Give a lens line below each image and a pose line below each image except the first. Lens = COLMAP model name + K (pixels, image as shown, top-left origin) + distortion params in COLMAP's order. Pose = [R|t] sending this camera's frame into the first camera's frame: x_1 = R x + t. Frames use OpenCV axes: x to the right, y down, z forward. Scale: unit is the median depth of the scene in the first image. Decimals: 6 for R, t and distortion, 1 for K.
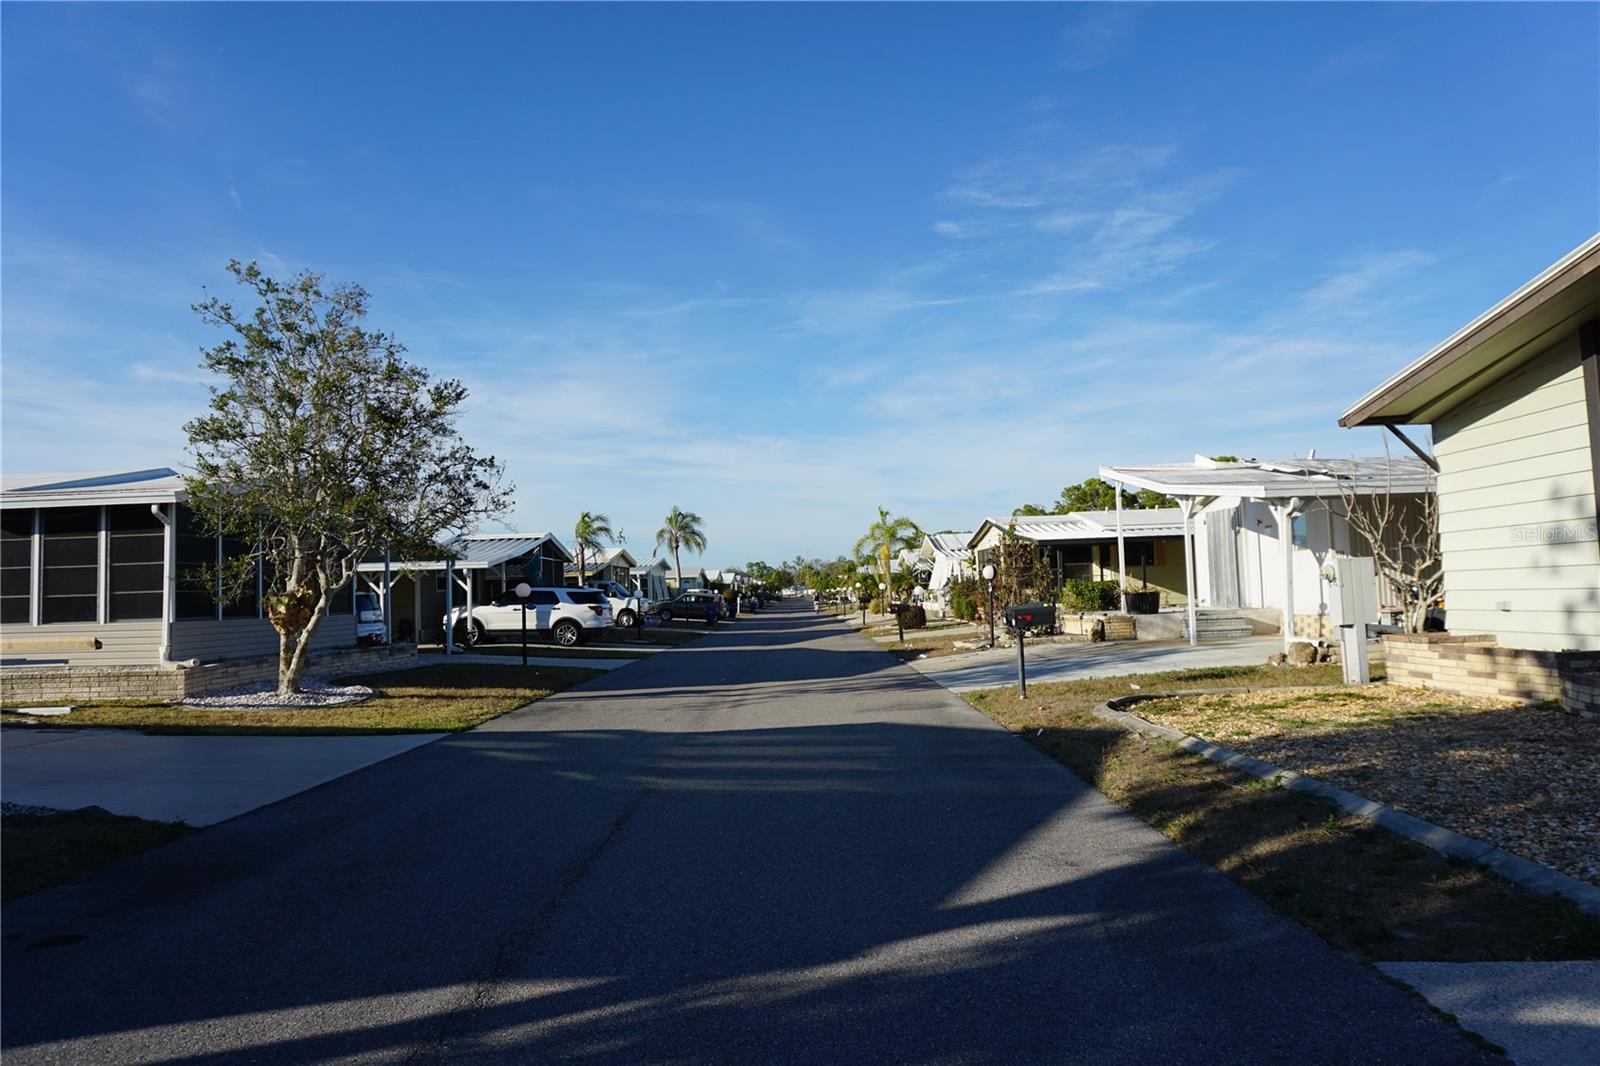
lens RADIAL K [[1063.6, 0, 800.0], [0, 1063.6, 533.0], [0, 0, 1]] dist [-0.053189, 0.038373]
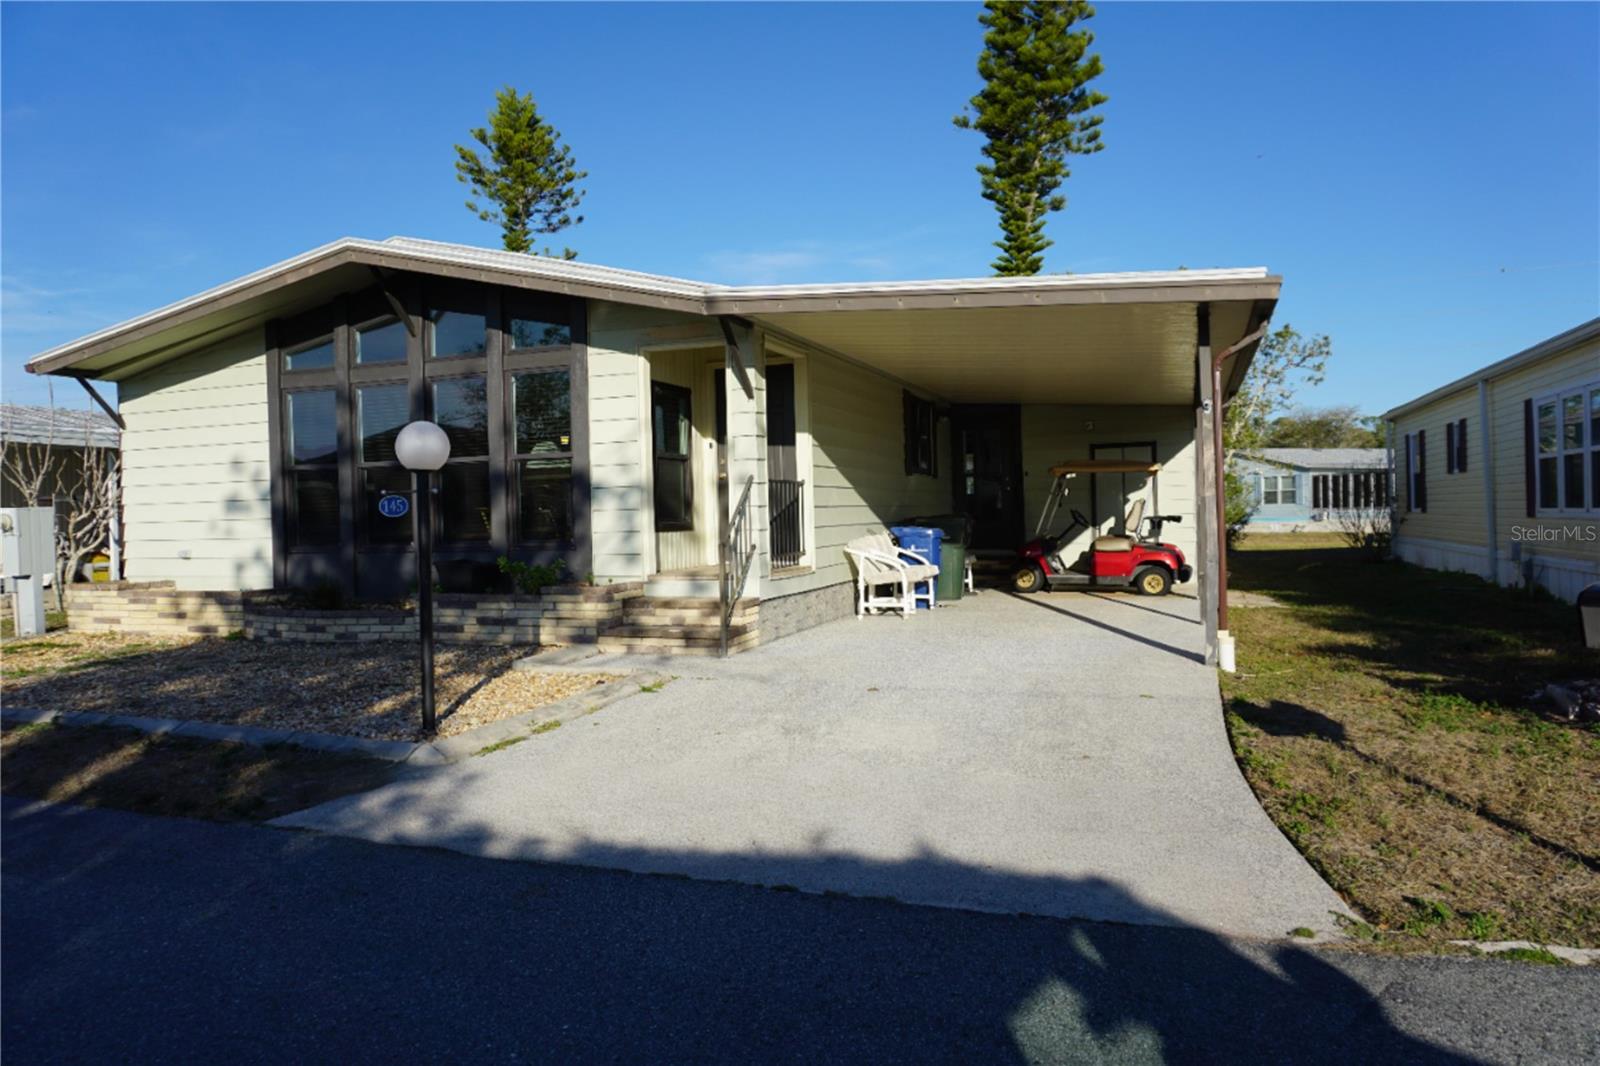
lens RADIAL K [[1069.6, 0, 800.0], [0, 1069.6, 533.0], [0, 0, 1]] dist [-0.055428, 0.037459]
pose [[0.349721, 0.011221, 0.936787, -0.153293], [-0.047885, 0.998835, 0.005912, 0.007953], [-0.935629, -0.046926, 0.349851, -0.014733]]
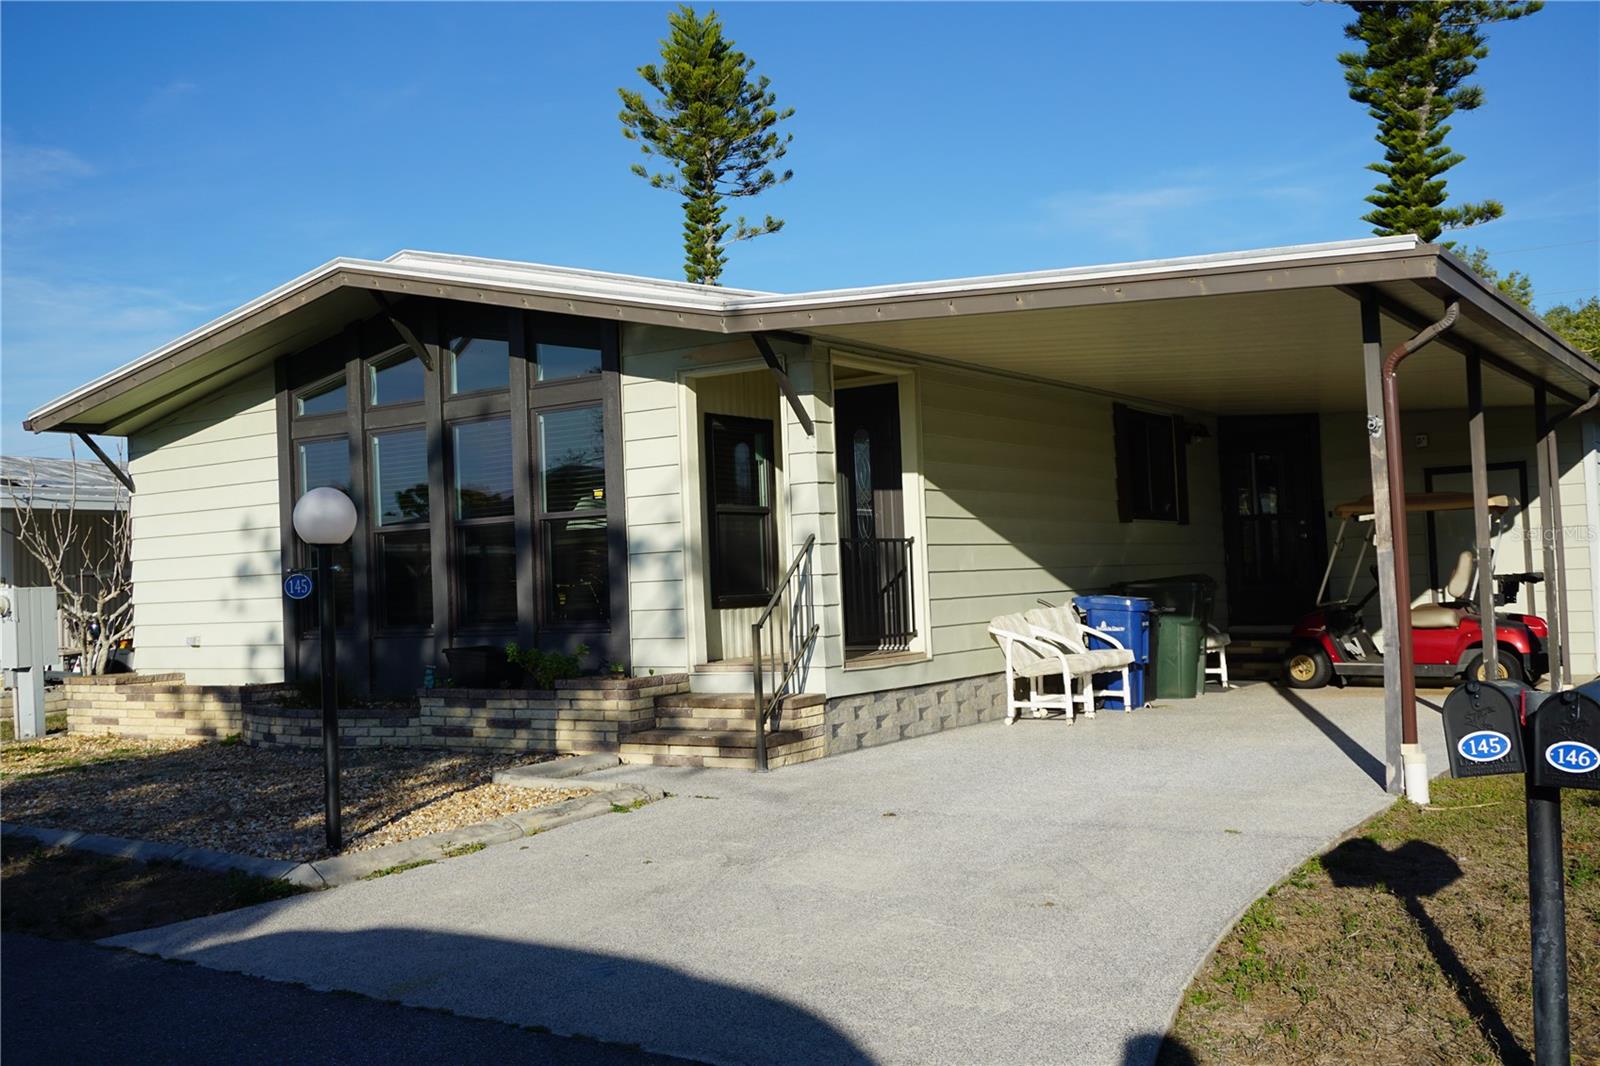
lens RADIAL K [[1550.3, 0, 800.0], [0, 1550.3, 533.0], [0, 0, 1]] dist [-0.014684, -0.000147]
pose [[0.566012, 0.041175, 0.823368, -0.154670], [-0.032341, 0.999092, -0.027730, -0.005751], [-0.823762, -0.010933, 0.566830, -0.217138]]
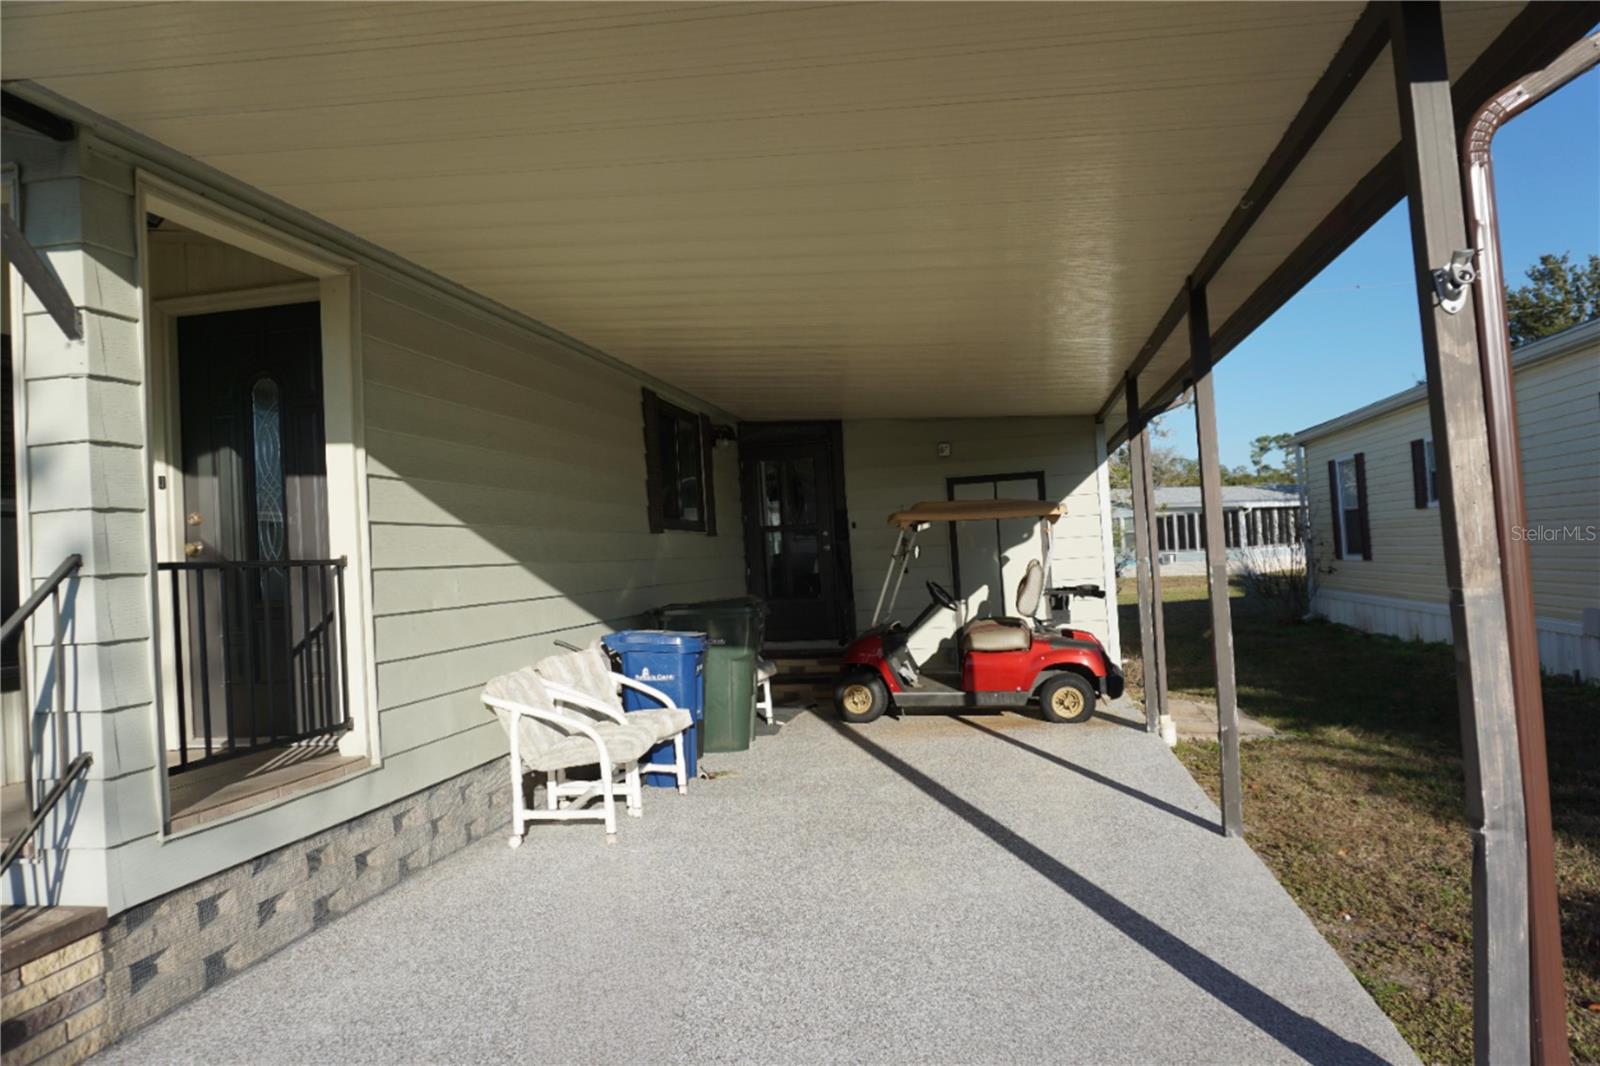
lens RADIAL K [[1069.6, 0, 800.0], [0, 1069.6, 533.0], [0, 0, 1]] dist [-0.055428, 0.037459]
pose [[0.200991, 0.049479, 0.978343, 0.405450], [-0.013488, 0.998769, -0.047741, -0.027275], [-0.979500, -0.003601, 0.201411, 0.068680]]
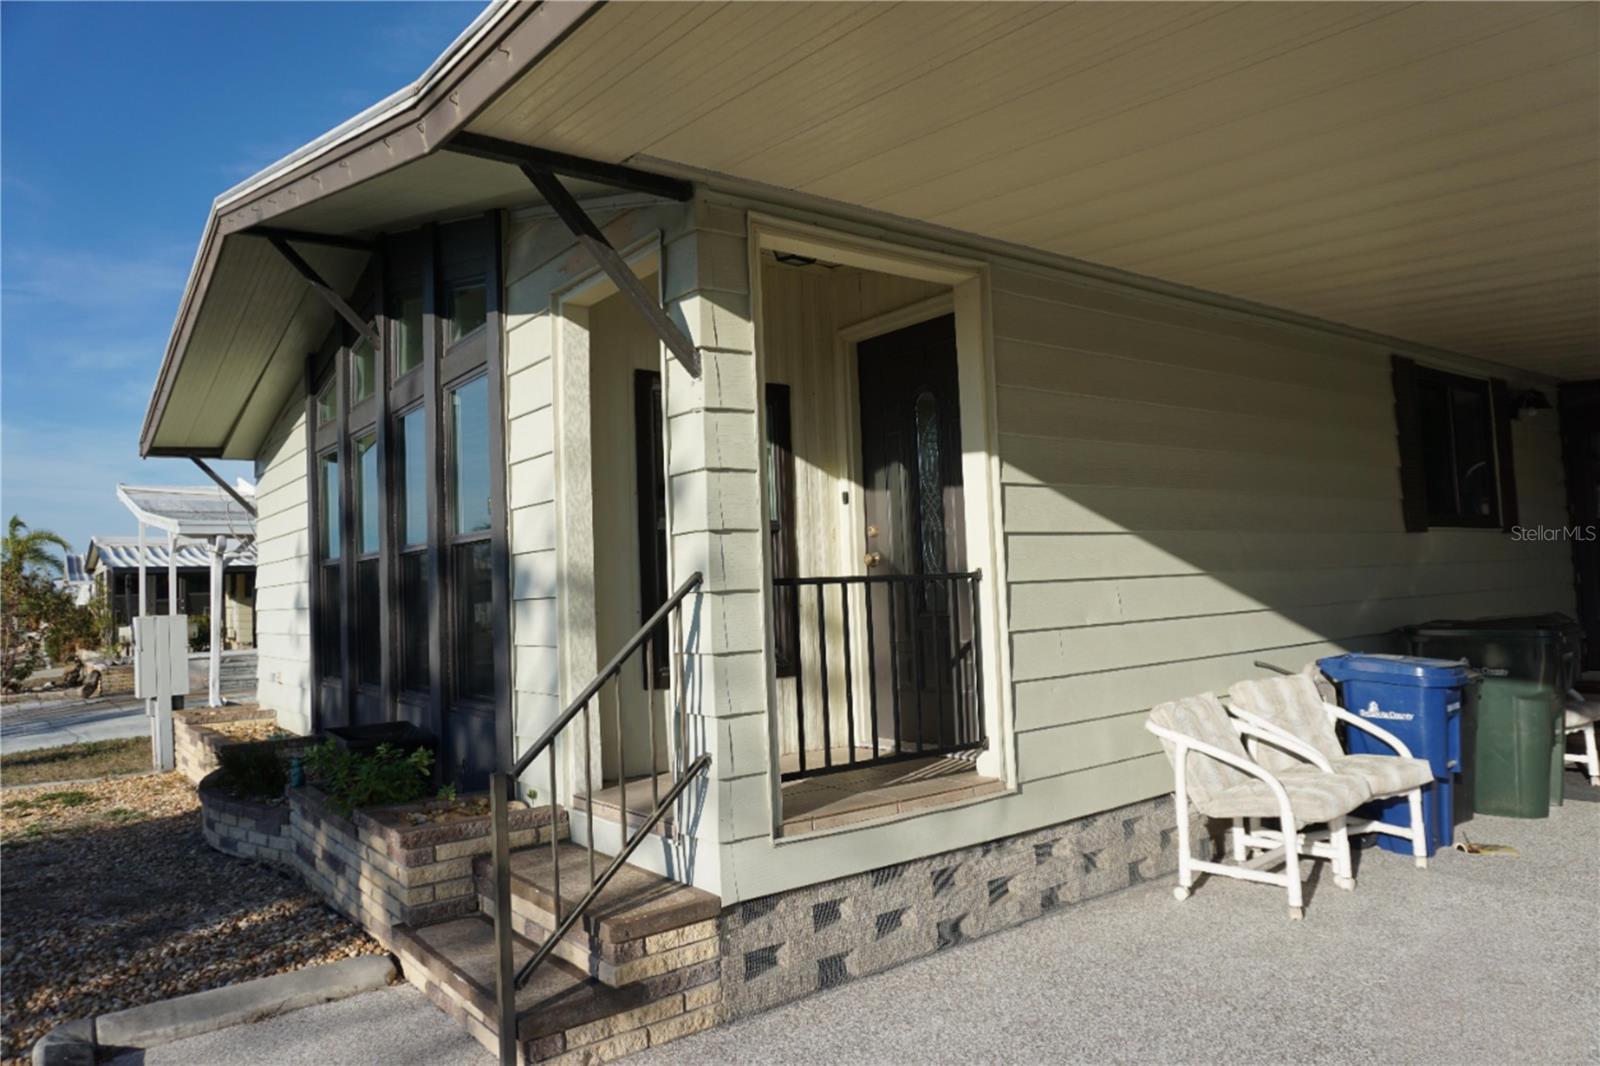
lens RADIAL K [[1069.6, 0, 800.0], [0, 1069.6, 533.0], [0, 0, 1]] dist [-0.055428, 0.037459]
pose [[0.804560, 0.035701, 0.592797, 0.484449], [-0.024643, 0.999339, -0.026738, -0.036948], [-0.593360, 0.006904, 0.804908, 0.041526]]
